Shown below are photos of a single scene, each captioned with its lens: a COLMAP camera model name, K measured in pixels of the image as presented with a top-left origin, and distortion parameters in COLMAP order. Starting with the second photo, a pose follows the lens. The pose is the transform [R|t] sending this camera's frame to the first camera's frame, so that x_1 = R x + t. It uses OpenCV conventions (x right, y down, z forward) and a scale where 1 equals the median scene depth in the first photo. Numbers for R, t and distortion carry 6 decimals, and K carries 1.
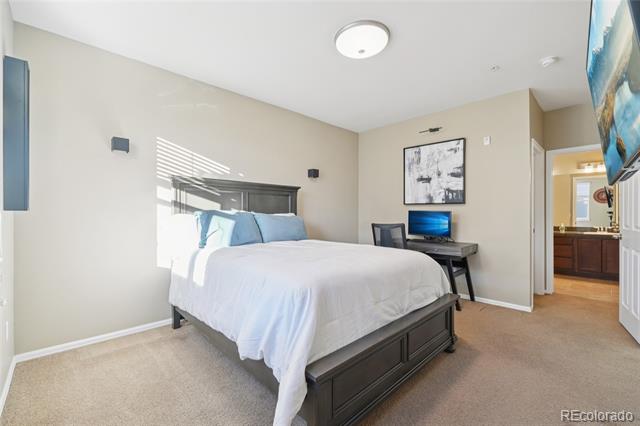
lens RADIAL K [[273.4, 0, 319.7], [0, 273.4, 212.9], [0, 0, 1]] dist [-0.004687, 0.001009]
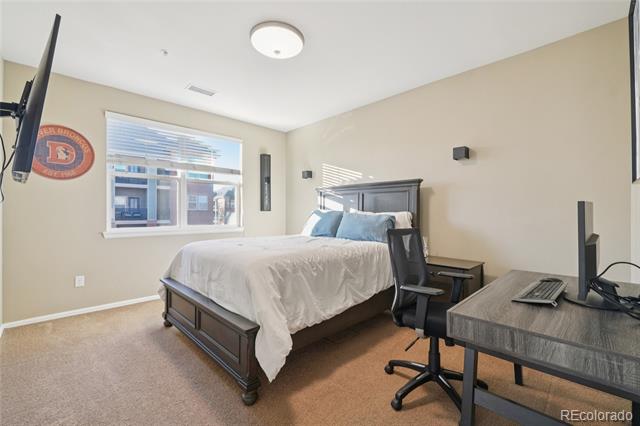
lens RADIAL K [[273.4, 0, 319.7], [0, 273.4, 212.3], [0, 0, 1]] dist [-0.004687, 0.001009]
pose [[0.024744, -0.011131, -0.999632, 0.856313], [-0.003655, 0.999930, -0.011225, 0.015241], [0.999687, 0.003931, 0.024701, 0.831609]]
